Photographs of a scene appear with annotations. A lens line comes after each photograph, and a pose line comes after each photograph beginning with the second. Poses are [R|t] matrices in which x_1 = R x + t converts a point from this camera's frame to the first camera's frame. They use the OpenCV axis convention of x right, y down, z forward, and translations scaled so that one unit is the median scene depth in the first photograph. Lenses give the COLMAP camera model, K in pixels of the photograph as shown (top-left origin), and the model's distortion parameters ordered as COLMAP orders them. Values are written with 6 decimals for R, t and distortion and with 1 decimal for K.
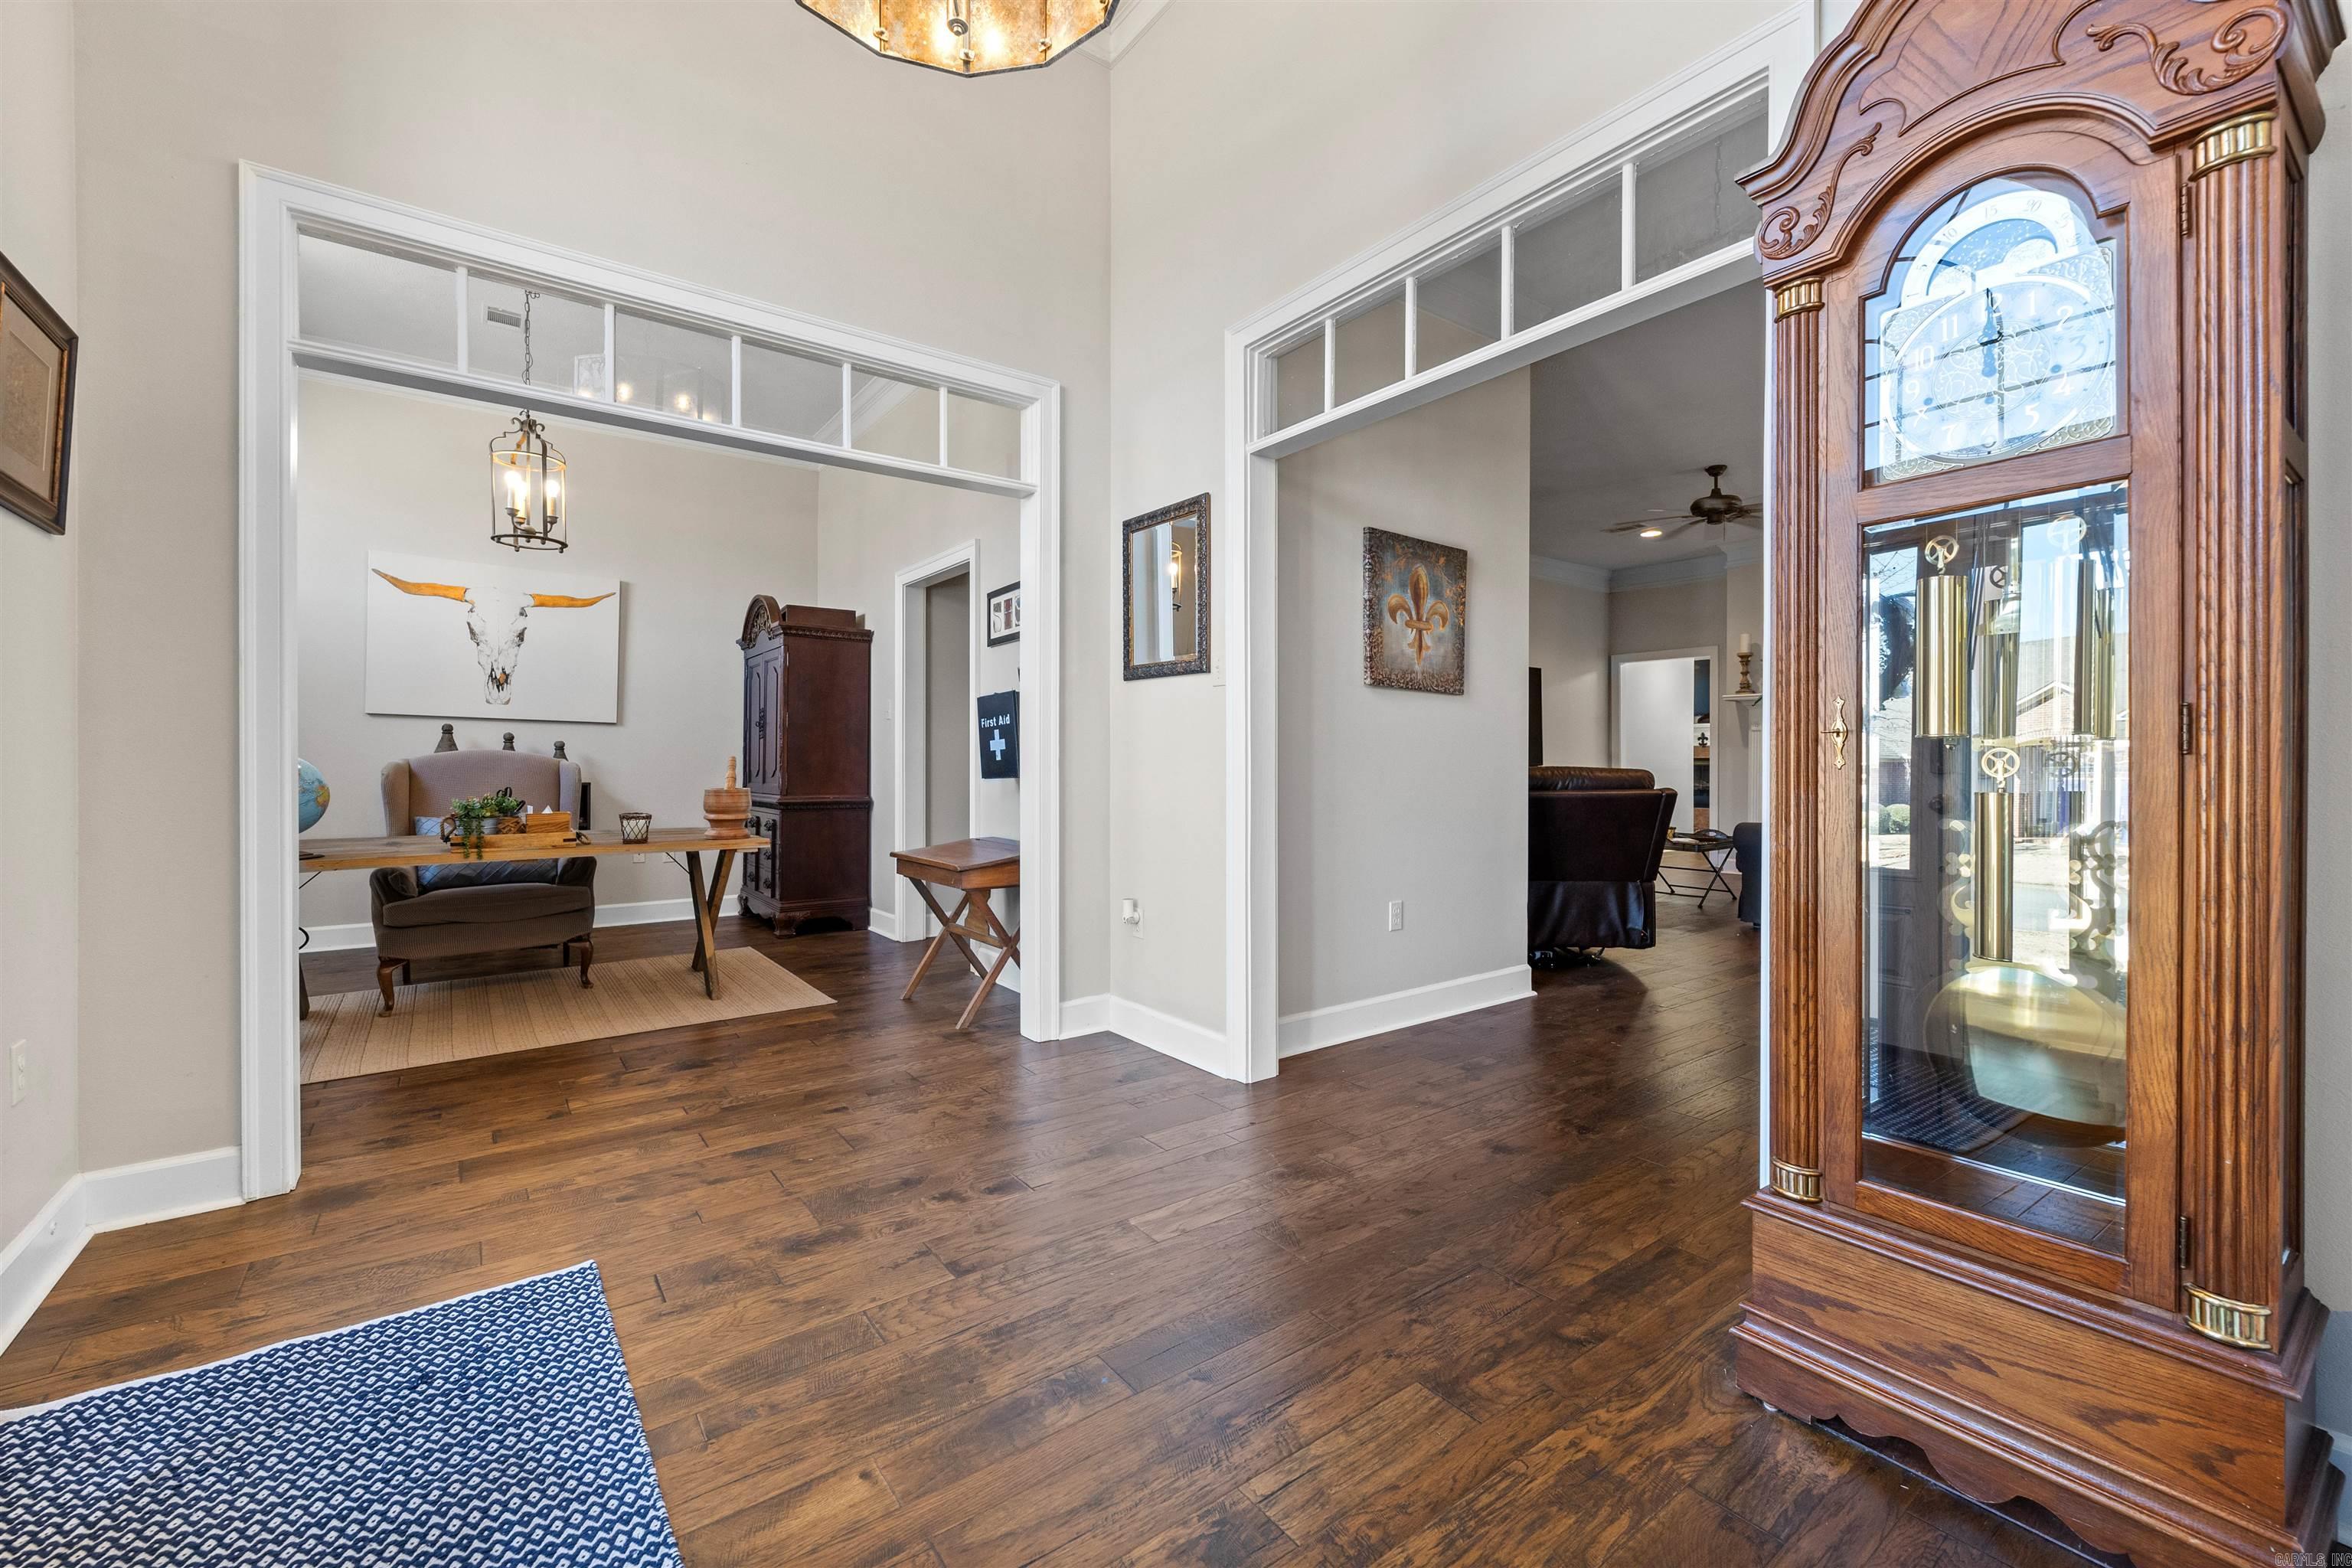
lens RADIAL K [[955.2, 0, 1173.5], [0, 955.2, 764.6], [0, 0, 1]] dist [0.002347, 0.000668]
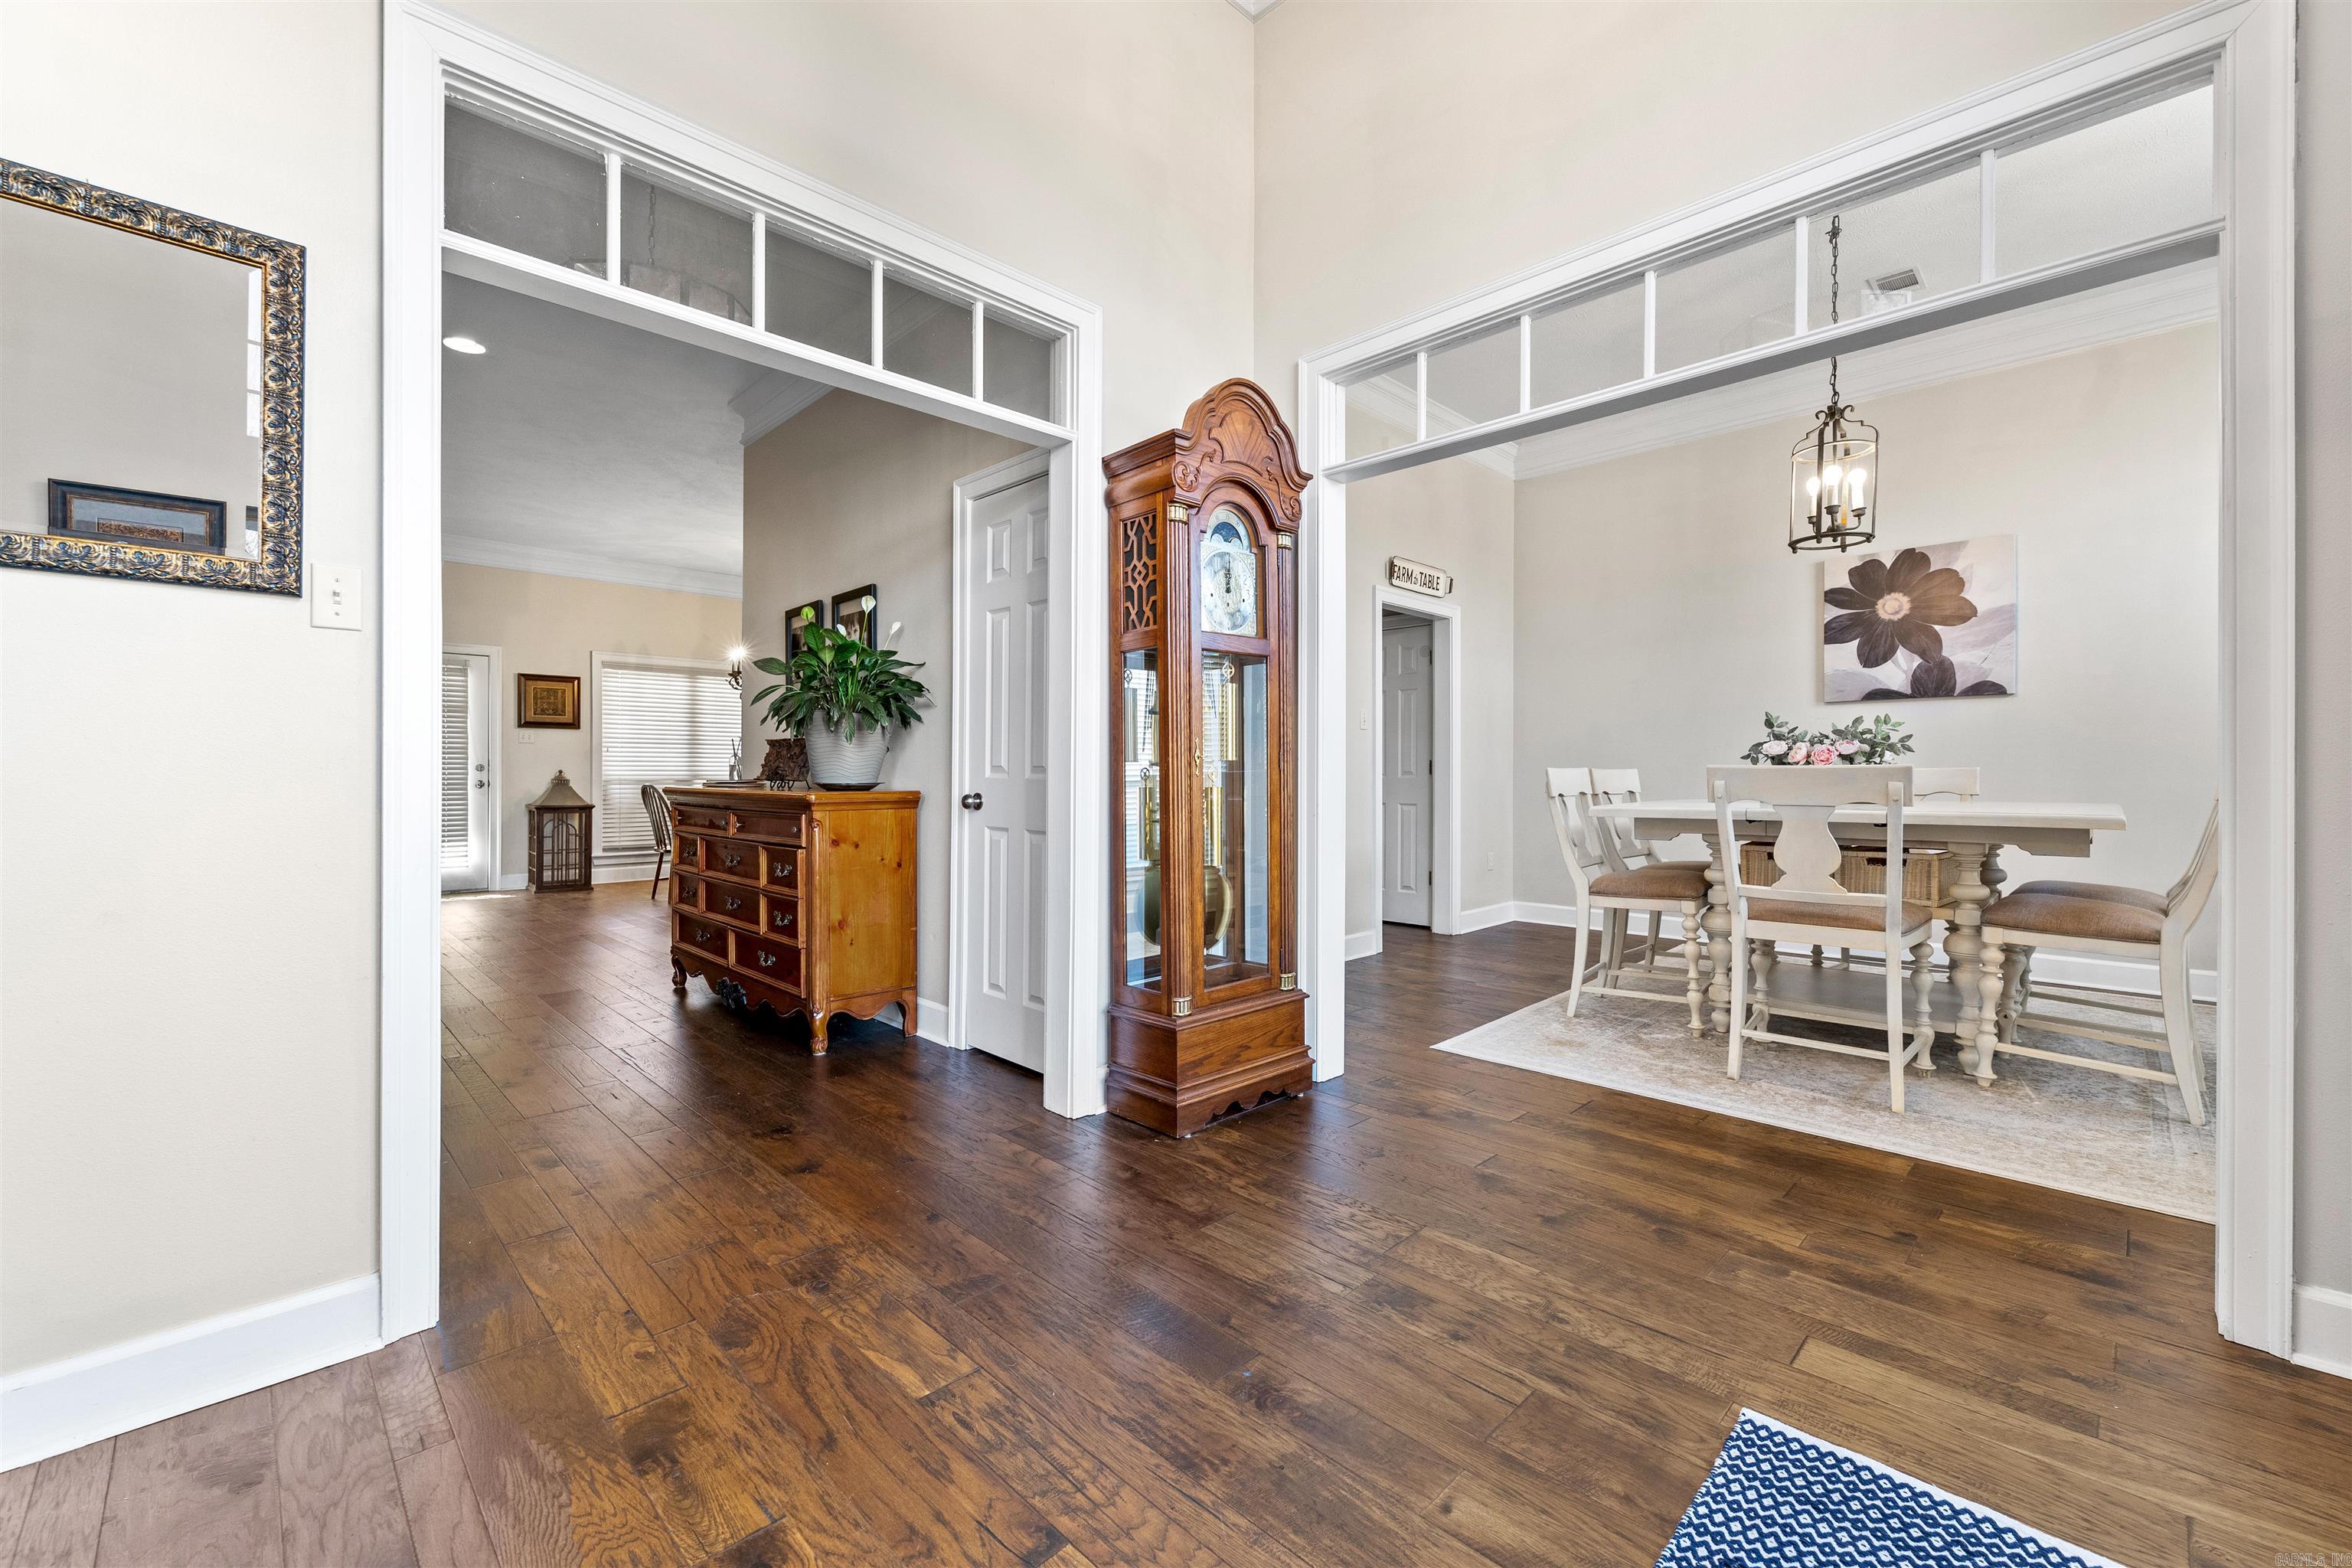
lens RADIAL K [[955.2, 0, 1173.5], [0, 955.2, 764.6], [0, 0, 1]] dist [0.002347, 0.000668]
pose [[-0.137864, 0.008039, 0.990419, -0.981585], [0.002947, 0.999966, -0.007706, -0.002111], [-0.990447, 0.001856, -0.137883, 1.105334]]
